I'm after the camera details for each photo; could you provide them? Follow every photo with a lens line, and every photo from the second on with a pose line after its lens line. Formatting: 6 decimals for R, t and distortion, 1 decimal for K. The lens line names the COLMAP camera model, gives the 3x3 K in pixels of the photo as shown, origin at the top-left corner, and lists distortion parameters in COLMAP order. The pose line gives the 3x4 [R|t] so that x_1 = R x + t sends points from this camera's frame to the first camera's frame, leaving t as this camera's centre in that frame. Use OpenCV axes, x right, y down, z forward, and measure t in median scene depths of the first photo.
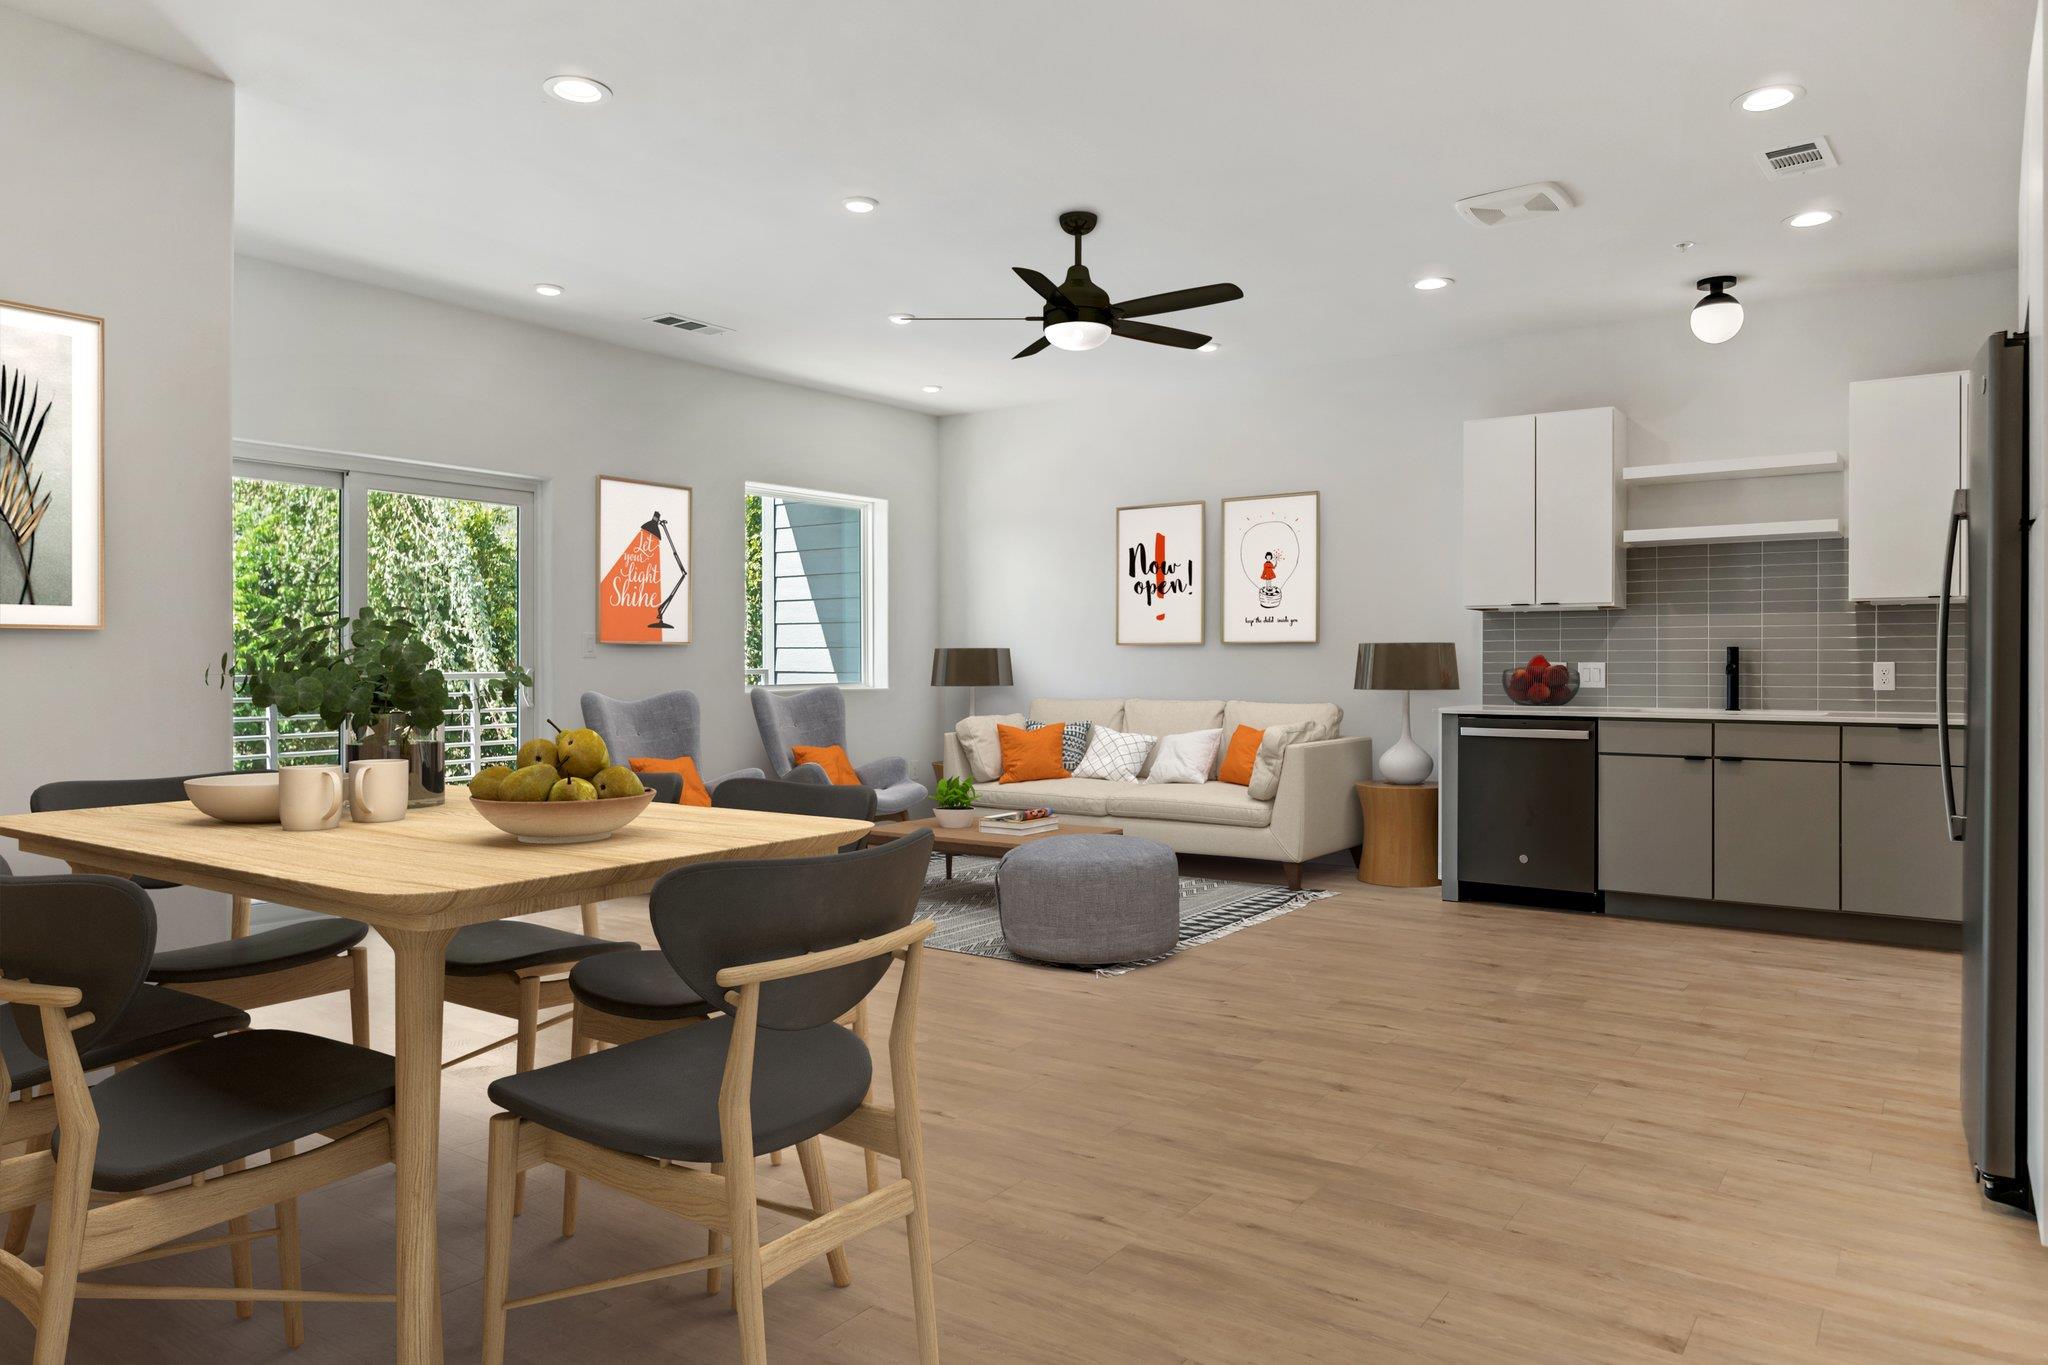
lens RADIAL K [[1318.7, 0, 1033.8], [0, 1318.7, 662.6], [0, 0, 1]] dist [-0.000575, 0.000458]
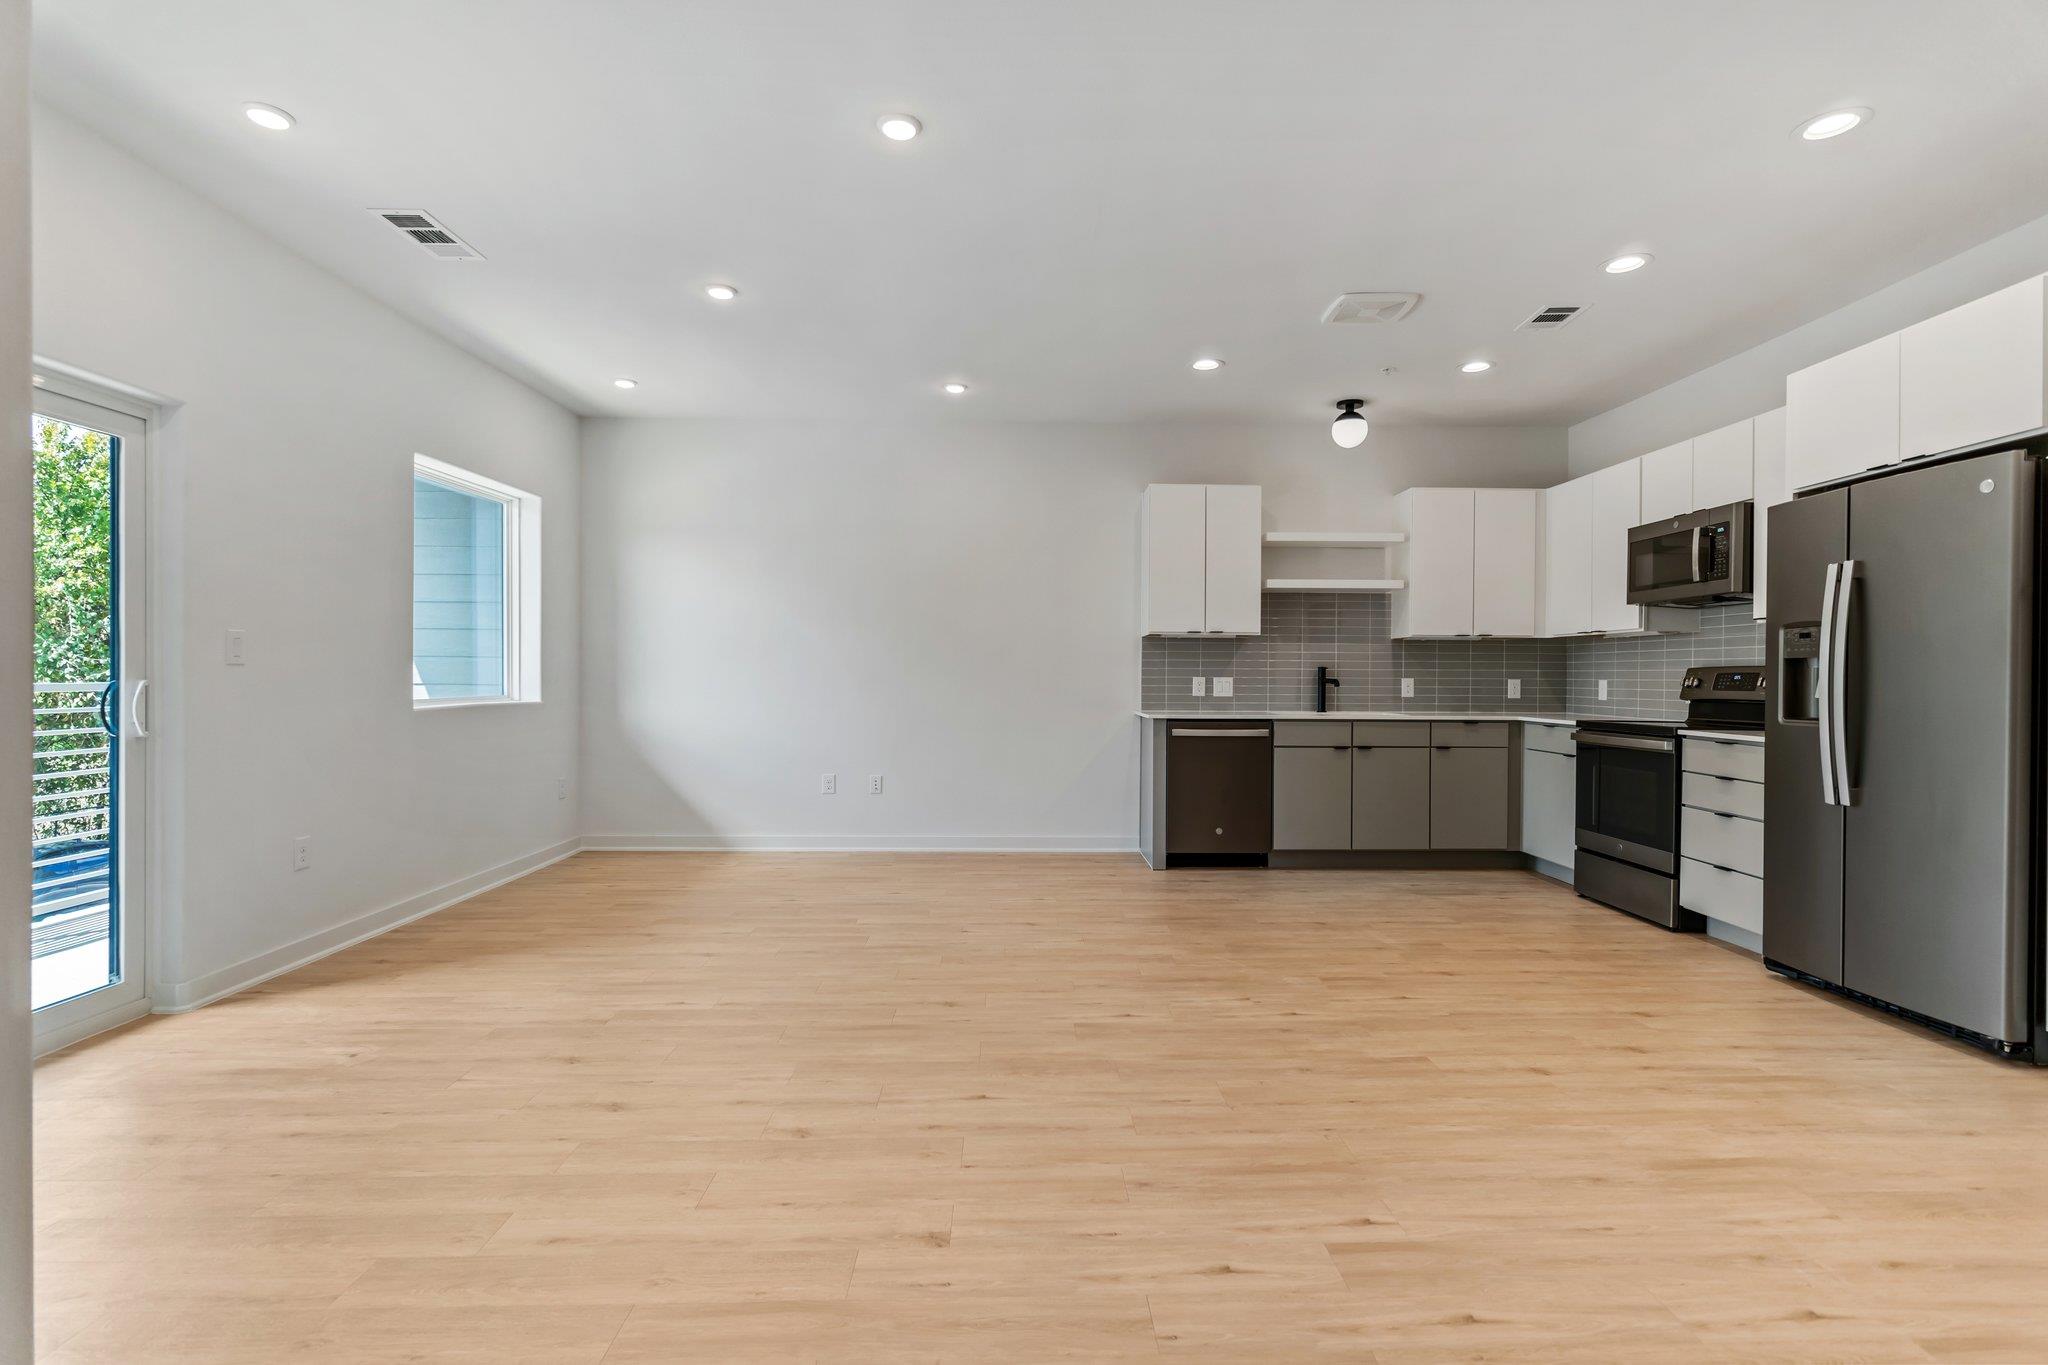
lens RADIAL K [[971.7, 0, 1029.6], [0, 971.7, 682.6], [0, 0, 1]] dist [0.002555, -0.000634]
pose [[0.805424, 0.000904, 0.592698, -0.431037], [-0.005507, 0.999967, 0.005959, 0.000375], [-0.592673, -0.008064, 0.805403, 0.452289]]
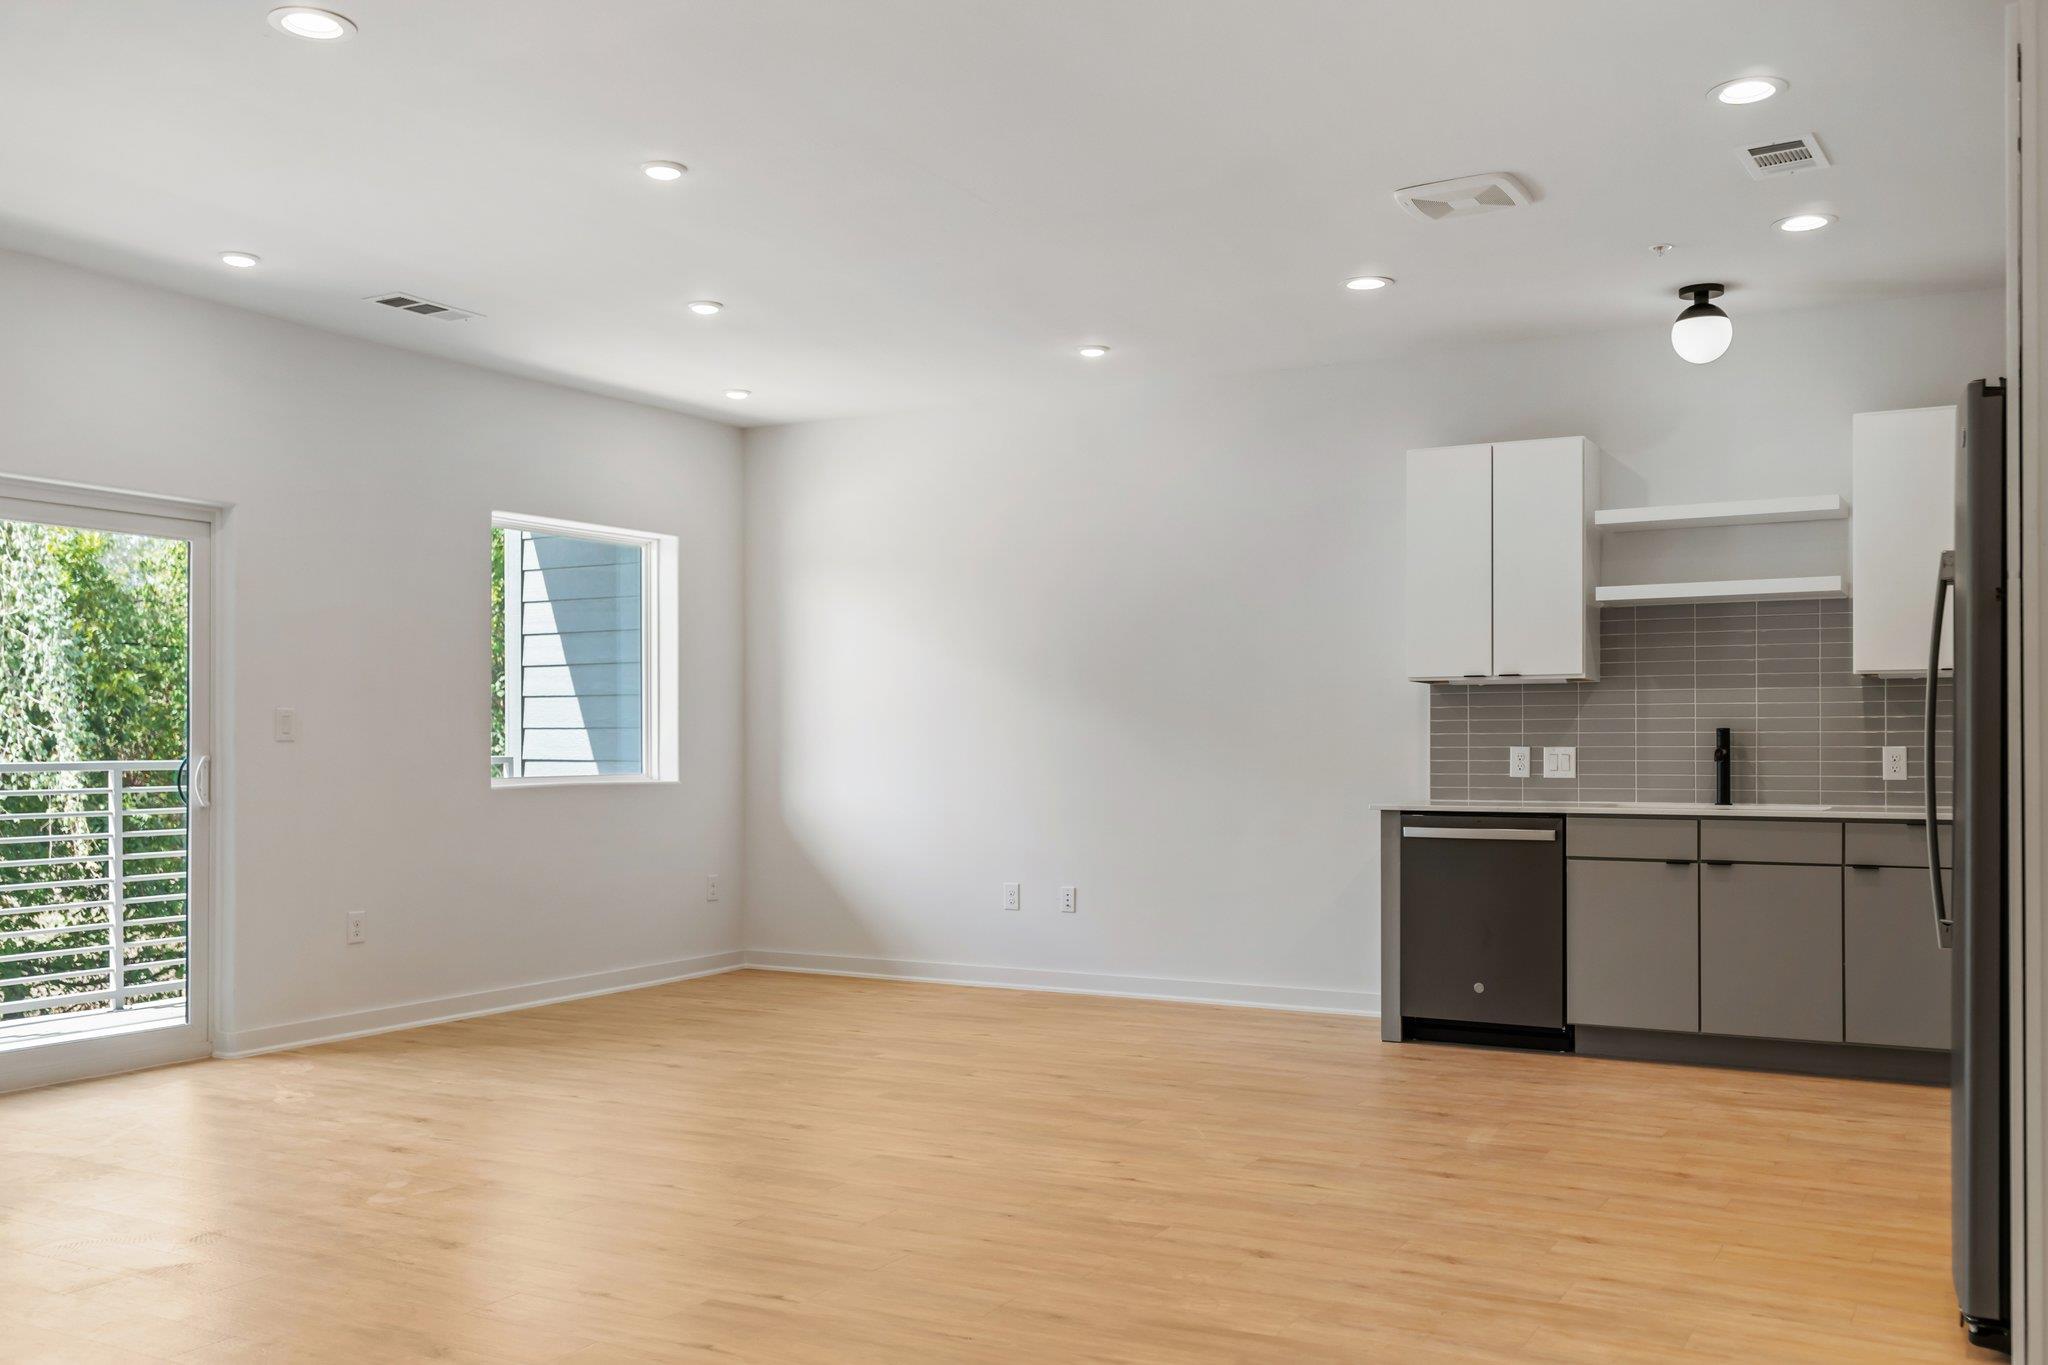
lens RADIAL K [[1763.6, 0, 1028.1], [0, 1763.6, 734.0], [0, 0, 1]] dist [0.003110, 0.003301]
pose [[0.994978, 0.000331, 0.100093, -0.020075], [0.000507, 0.999965, -0.008349, 0.000903], [-0.100092, 0.008358, 0.994943, -0.077296]]
